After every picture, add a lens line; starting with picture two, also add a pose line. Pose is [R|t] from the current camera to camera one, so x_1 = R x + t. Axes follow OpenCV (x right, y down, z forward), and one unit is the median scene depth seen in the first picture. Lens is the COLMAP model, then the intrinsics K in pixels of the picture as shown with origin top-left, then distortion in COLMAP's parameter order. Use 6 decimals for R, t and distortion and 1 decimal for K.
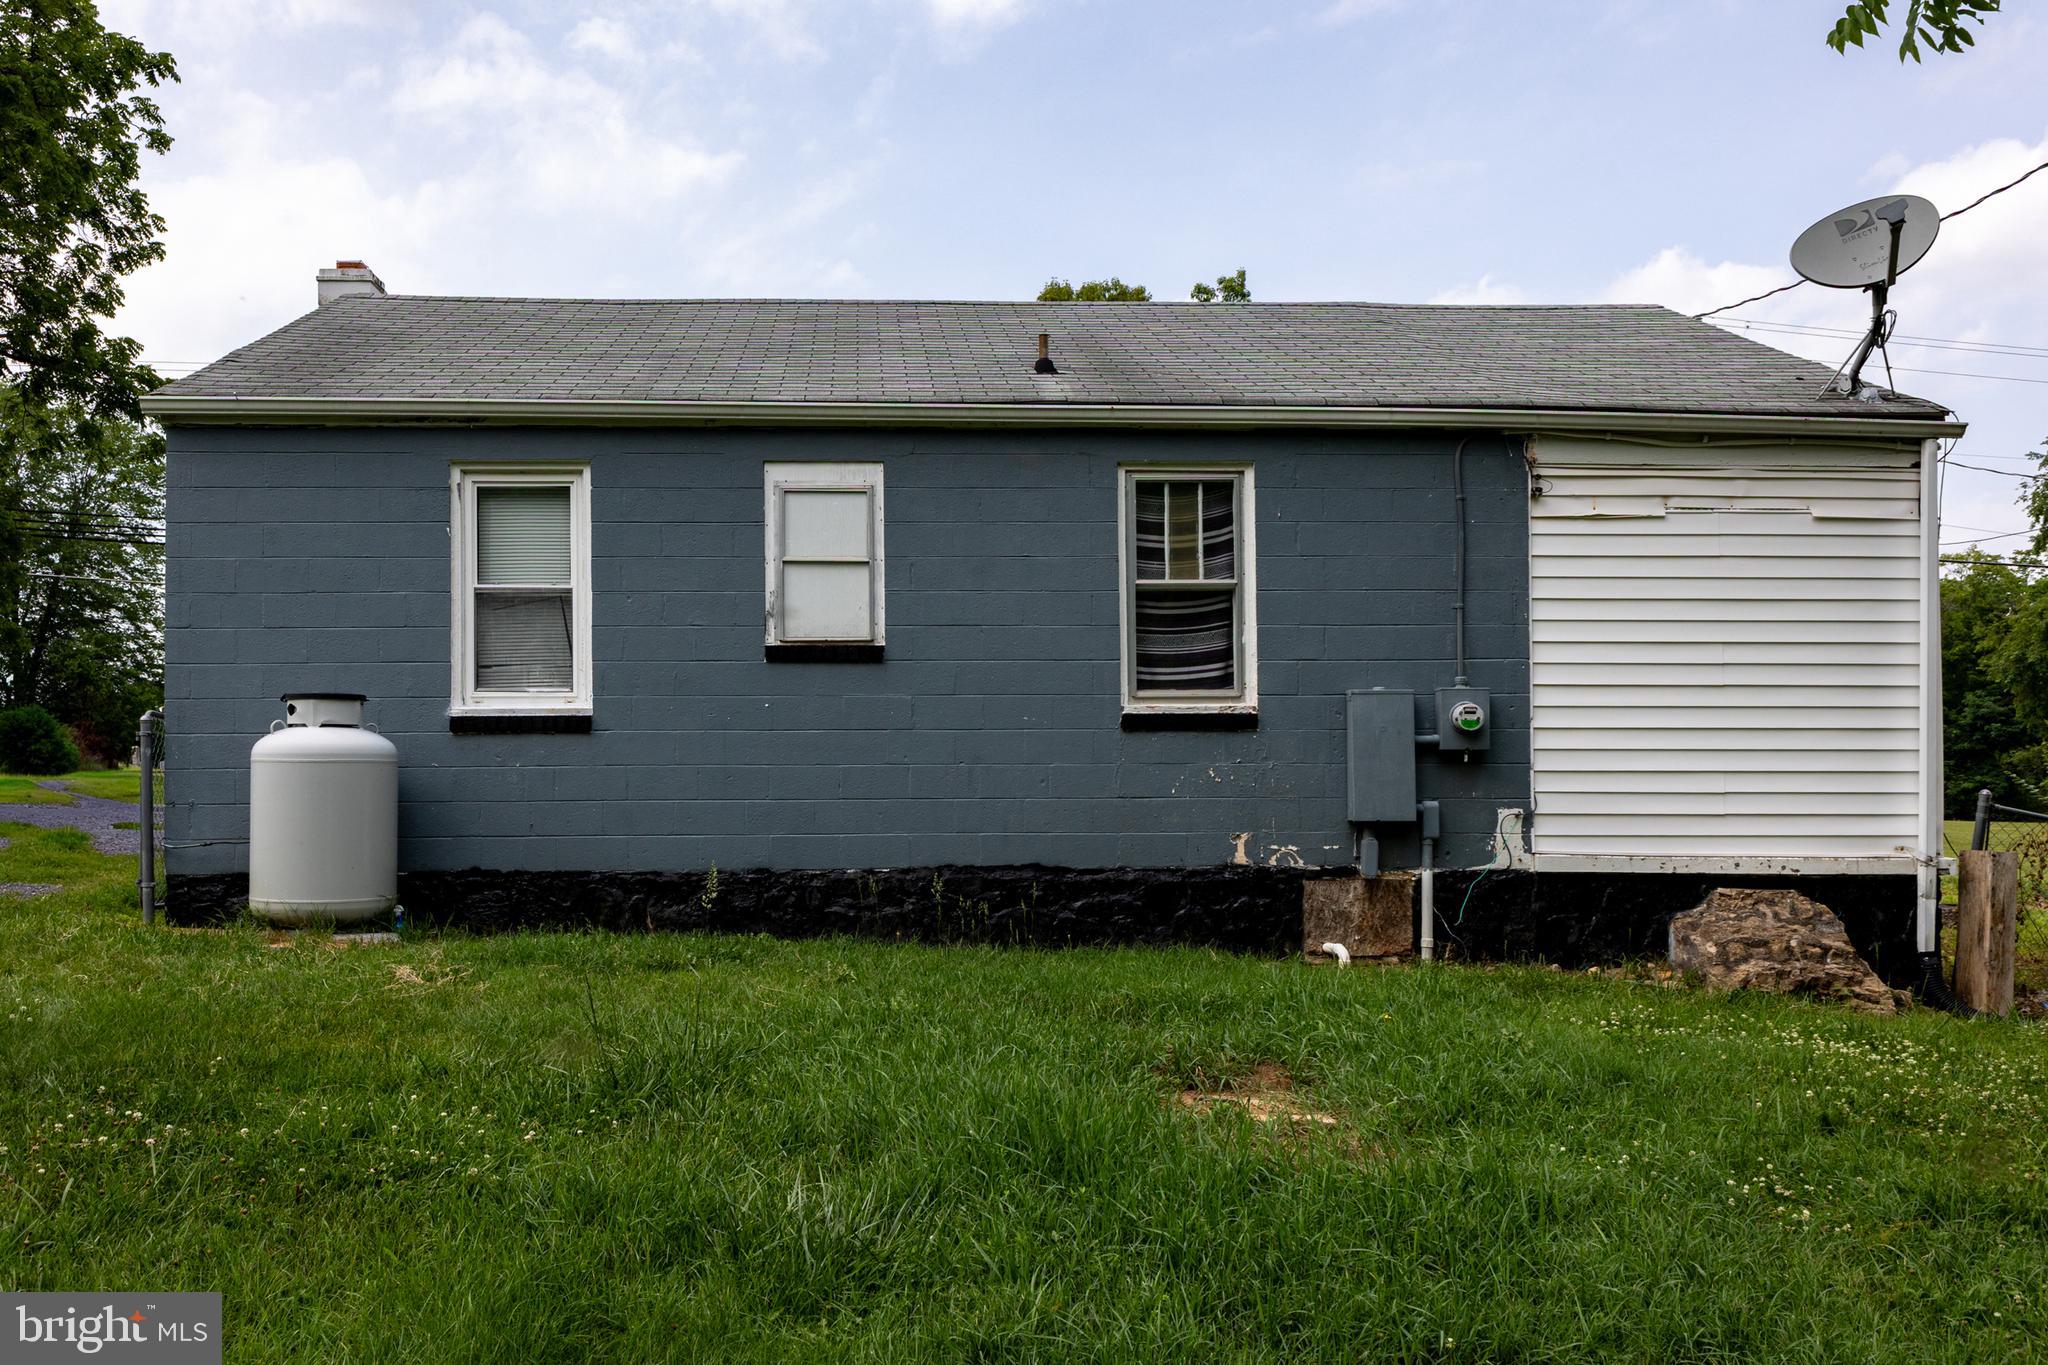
lens RADIAL K [[1707.0, 0, 934.5], [0, 1707.0, 739.7], [0, 0, 1]] dist [0.010707, -0.014511]
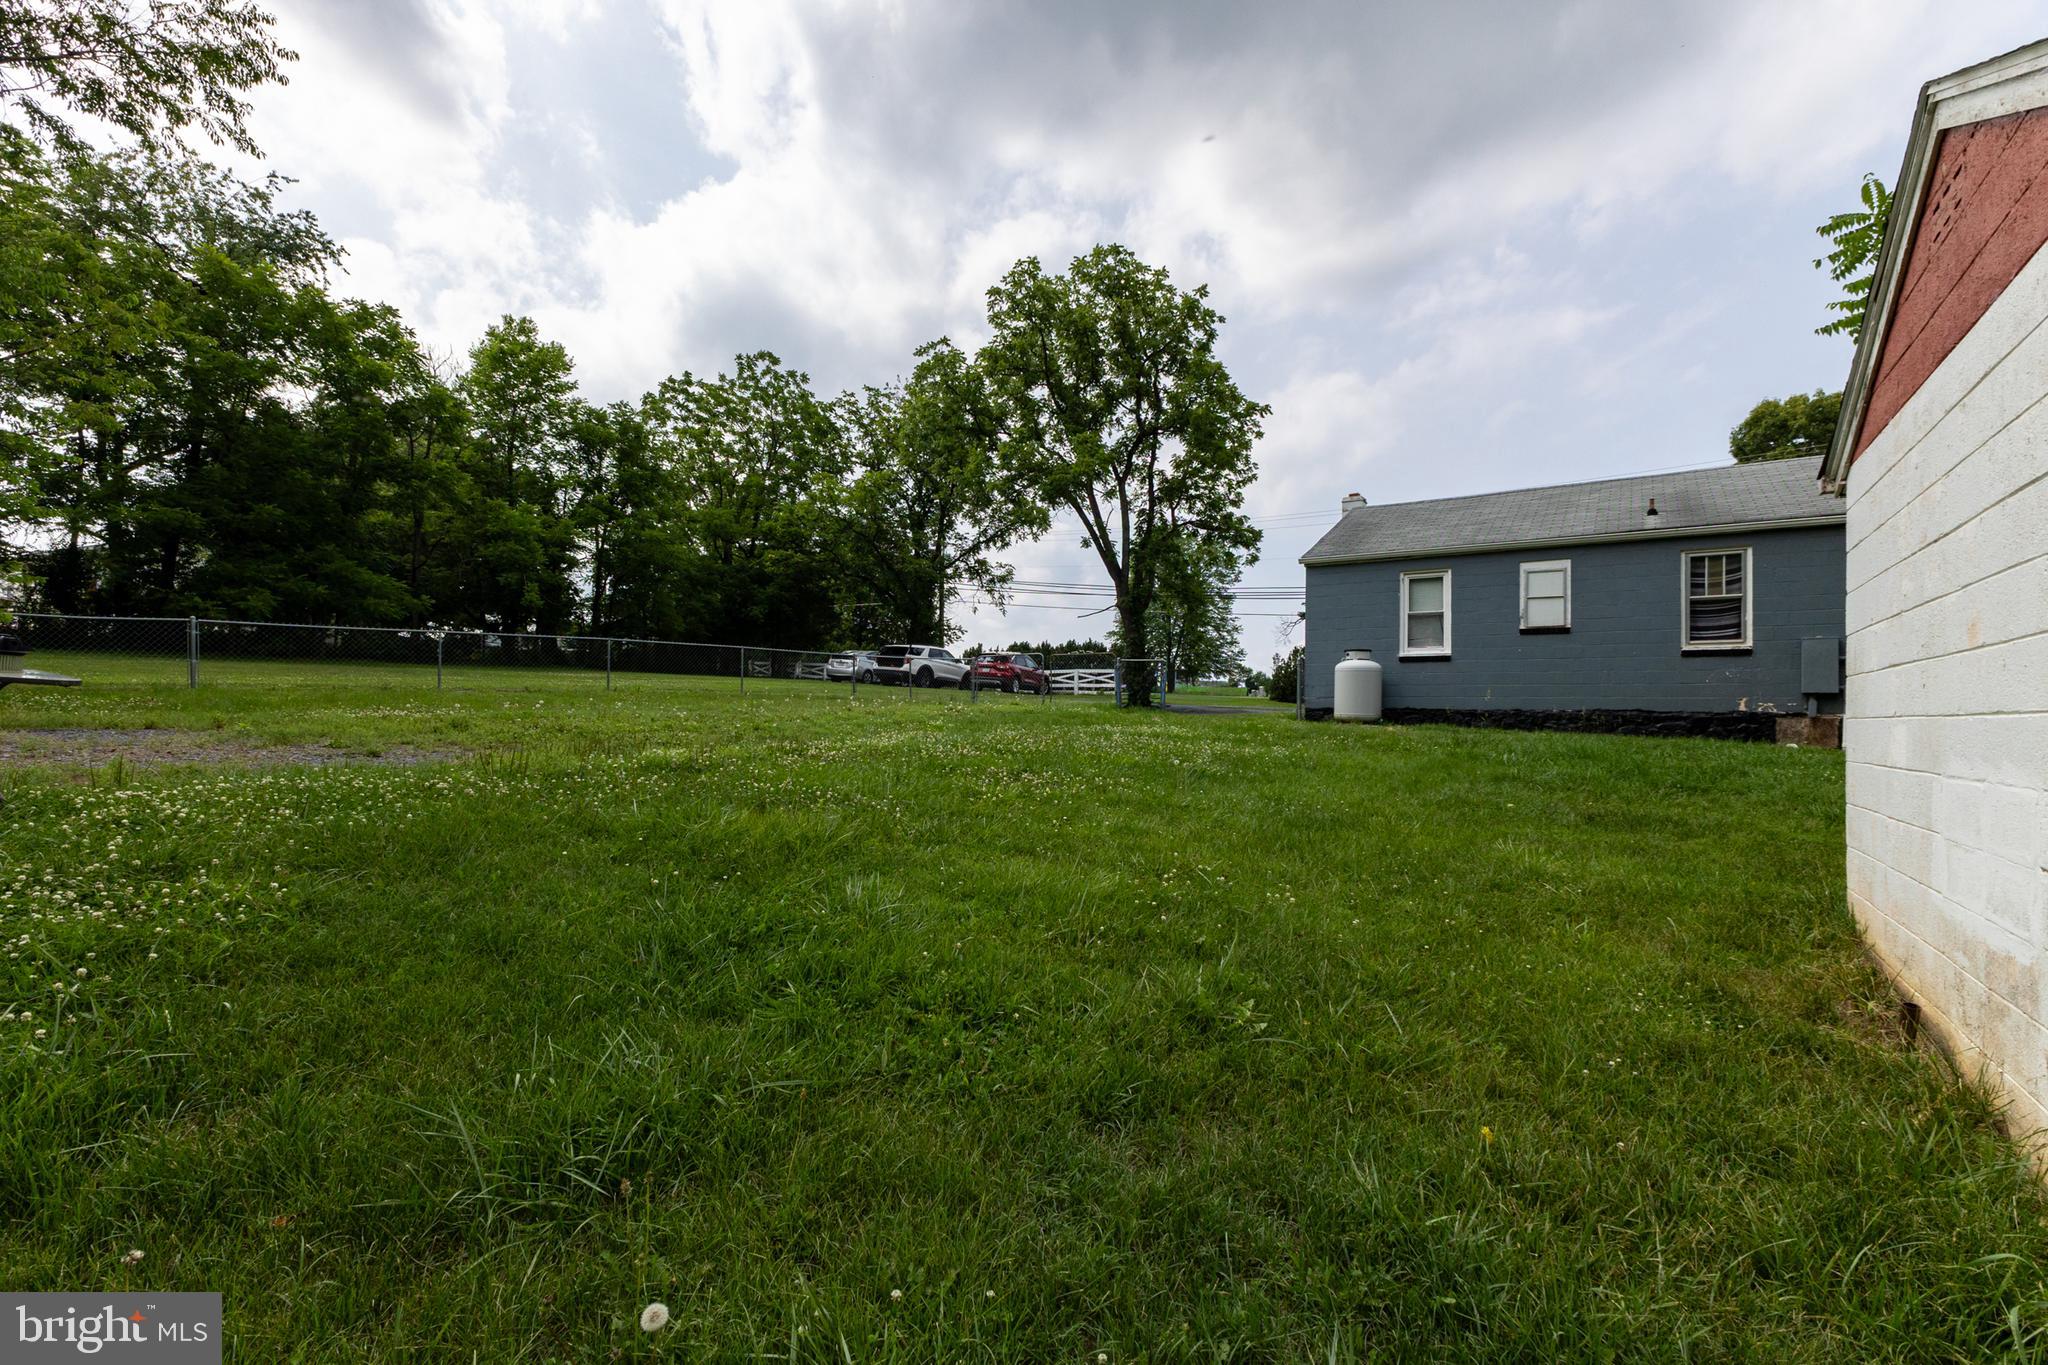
lens RADIAL K [[892.2, 0, 1004.7], [0, 892.2, 696.1], [0, 0, 1]] dist [0.001618, 0.000583]
pose [[0.790068, 0.006645, -0.612983, 0.128285], [-0.001924, 0.999963, 0.008361, 0.043296], [0.613016, -0.005426, 0.790052, -0.652142]]
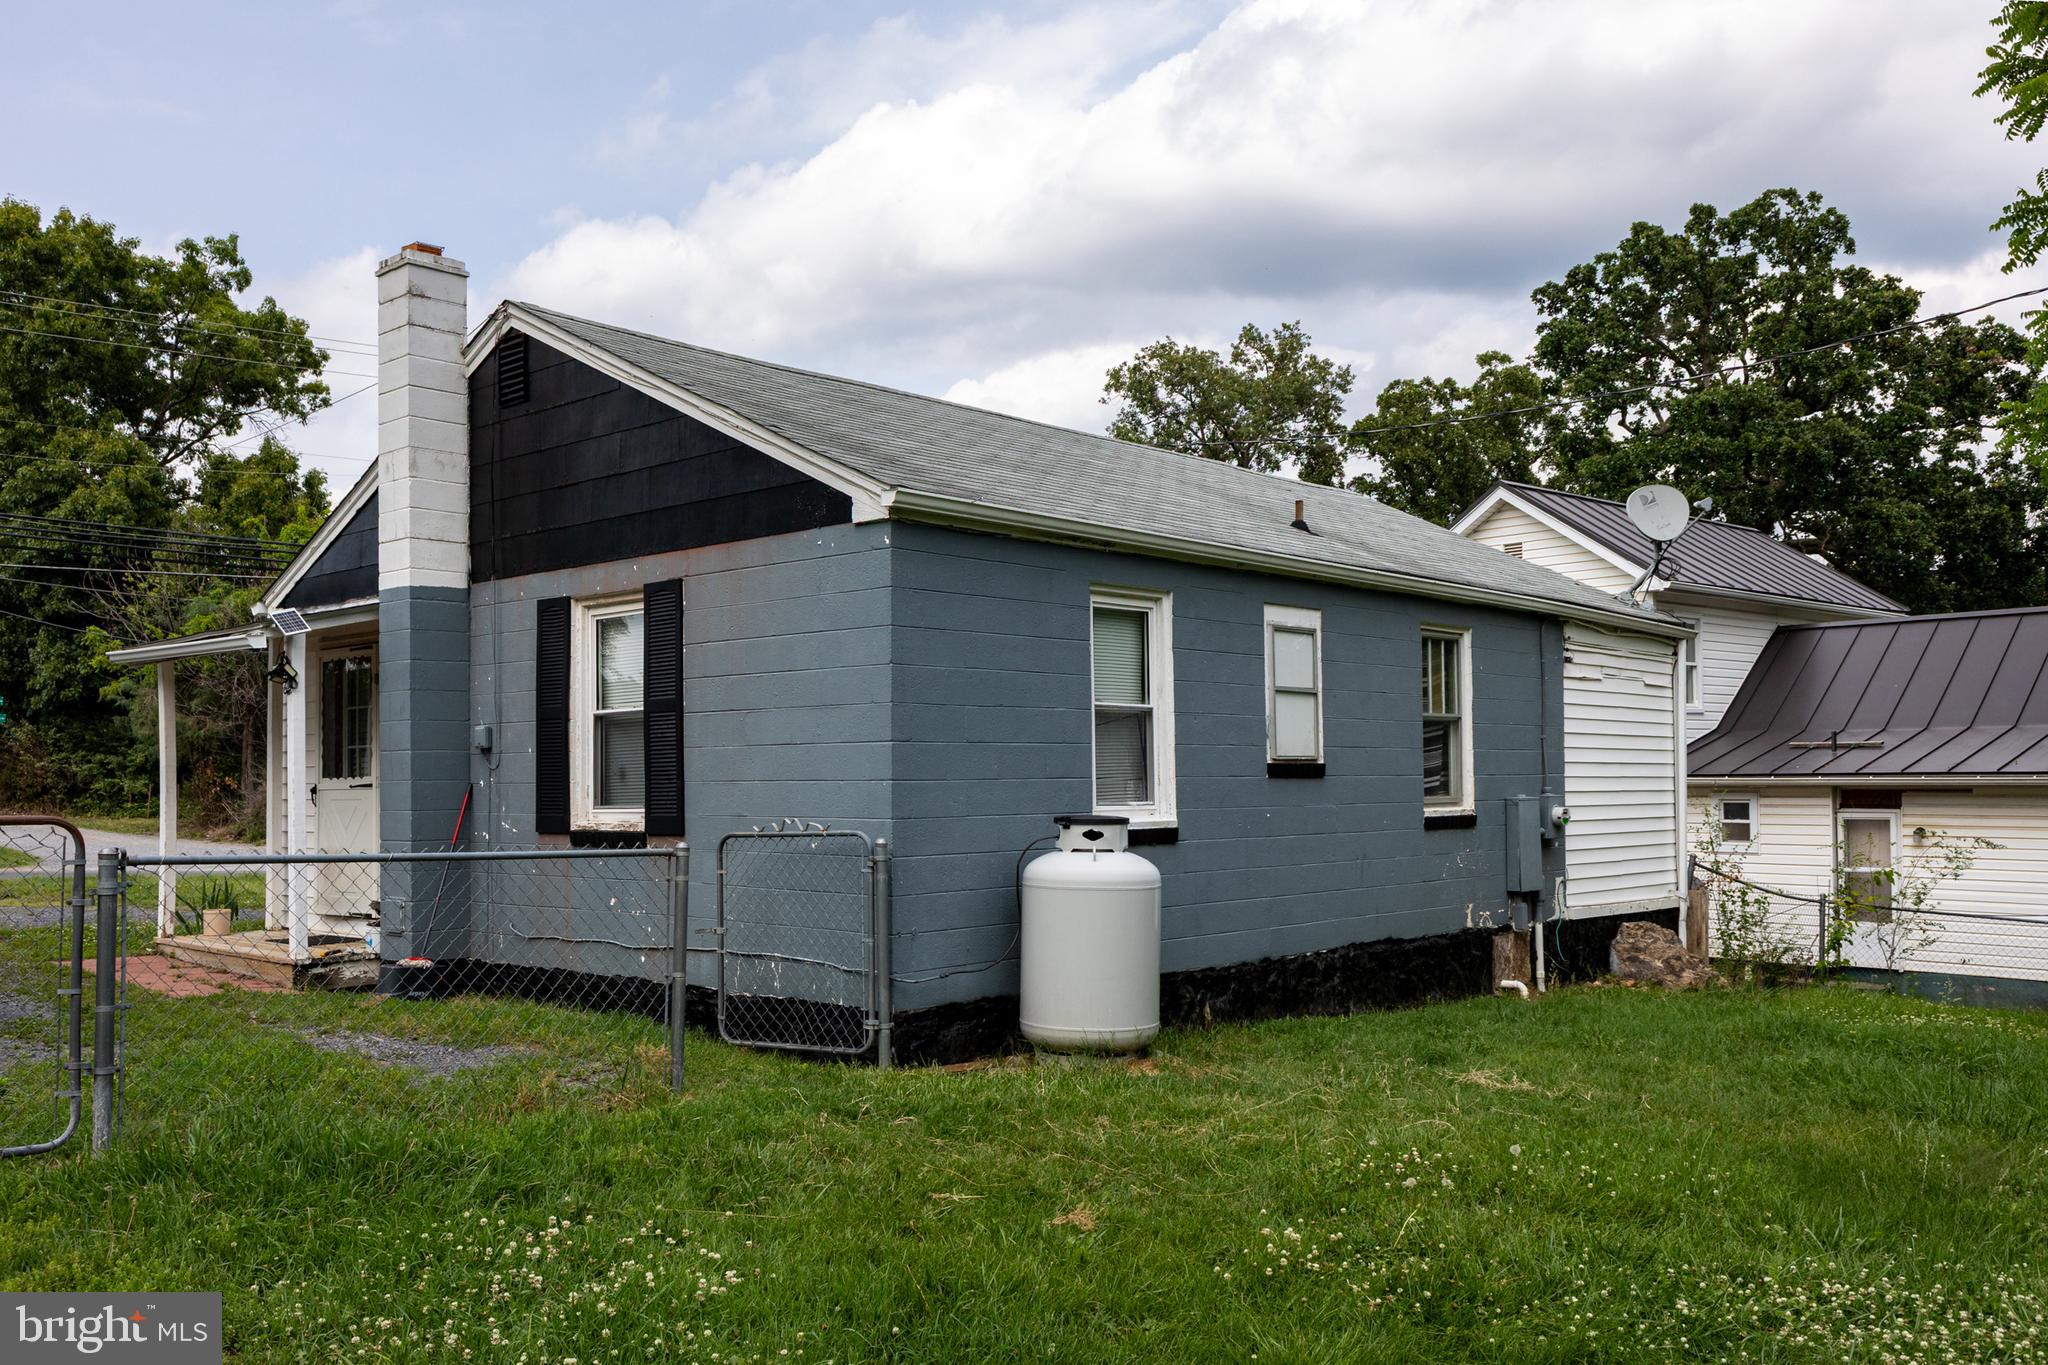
lens RADIAL K [[1707.0, 0, 1027.7], [0, 1707.0, 700.8], [0, 0, 1]] dist [0.010707, -0.014511]
pose [[0.701813, 0.031216, 0.711677, -1.019543], [-0.020773, 0.999511, -0.023357, -0.065907], [-0.712059, 0.001609, 0.702118, 0.302488]]
